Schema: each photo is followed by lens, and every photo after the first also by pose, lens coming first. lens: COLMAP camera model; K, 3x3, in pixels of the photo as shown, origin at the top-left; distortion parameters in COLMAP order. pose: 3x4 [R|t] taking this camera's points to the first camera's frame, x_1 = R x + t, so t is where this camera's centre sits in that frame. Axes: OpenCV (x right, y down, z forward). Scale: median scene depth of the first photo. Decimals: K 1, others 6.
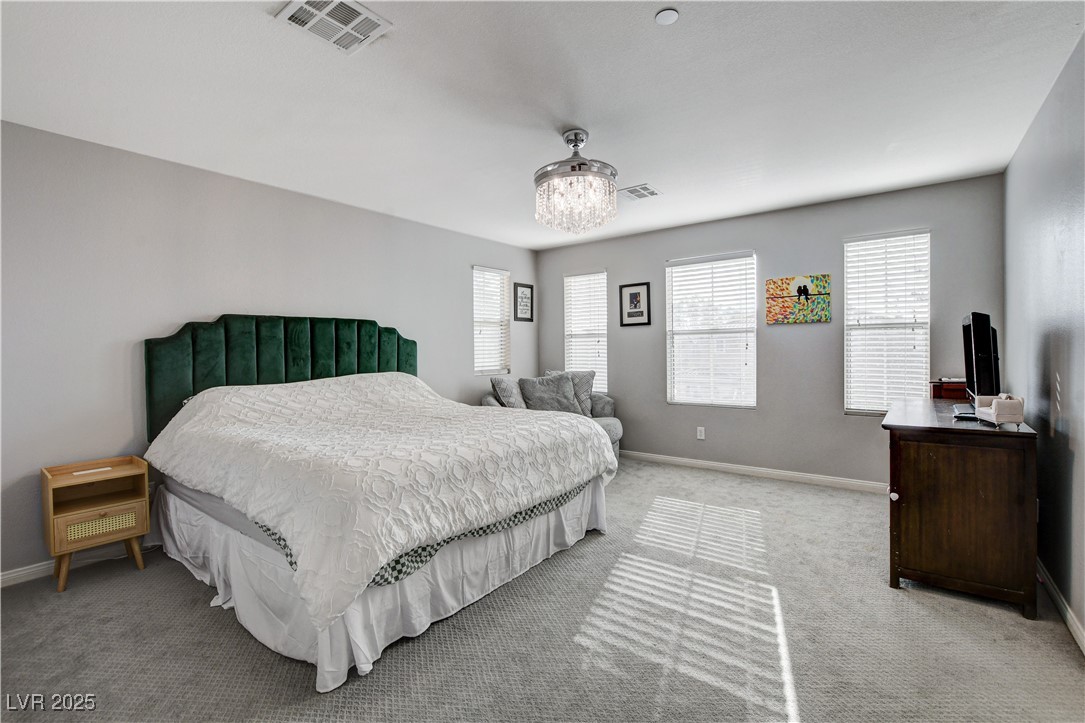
lens RADIAL K [[478.6, 0, 544.0], [0, 478.6, 357.6], [0, 0, 1]] dist [-0.011485, 0.000354]
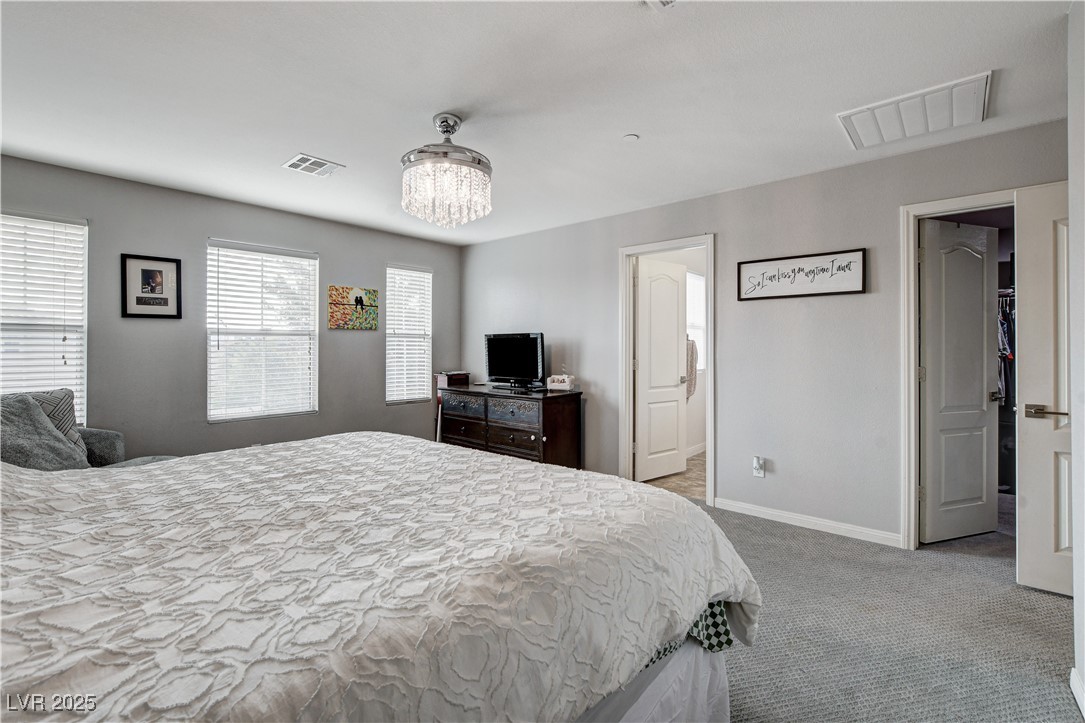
lens RADIAL K [[478.6, 0, 537.2], [0, 478.6, 350.5], [0, 0, 1]] dist [-0.011485, 0.000354]
pose [[0.078940, 0.008263, 0.996845, -0.559398], [0.018549, 0.999780, -0.009756, -0.004331], [-0.996707, 0.019261, 0.078770, 0.502943]]
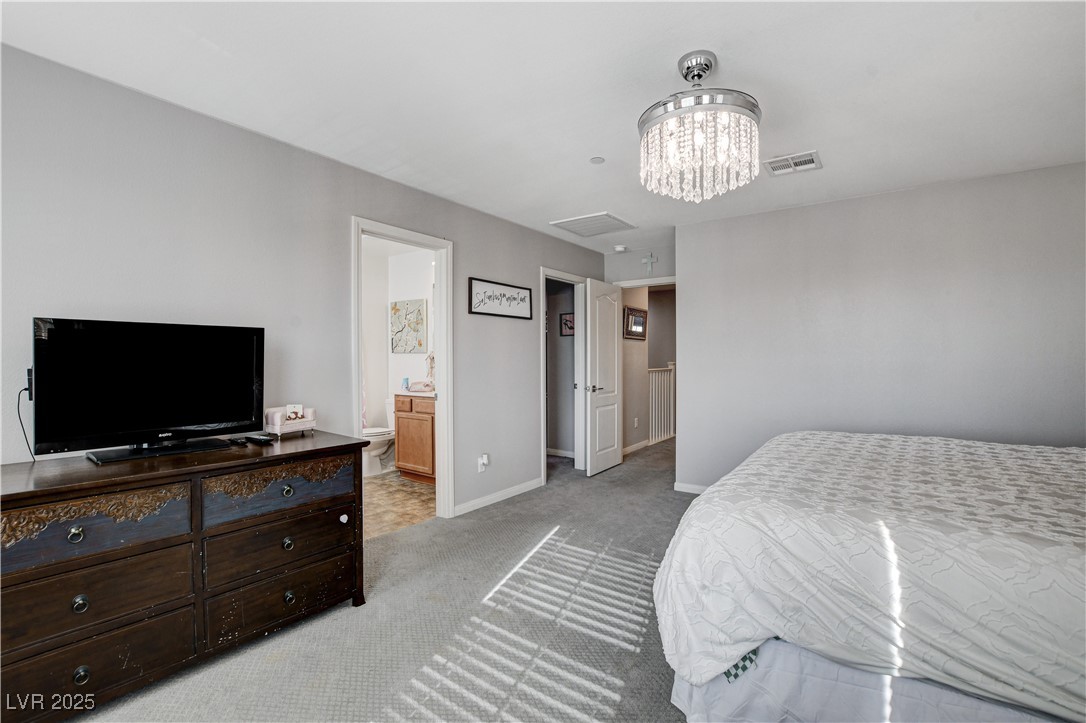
lens RADIAL K [[479.0, 0, 540.2], [0, 479.0, 359.2], [0, 0, 1]] dist [-0.011485, 0.000354]
pose [[-0.999725, 0.013764, -0.018994, 0.213079], [0.013258, 0.999561, 0.026508, -0.030367], [0.019351, 0.026249, -0.999468, 1.131419]]
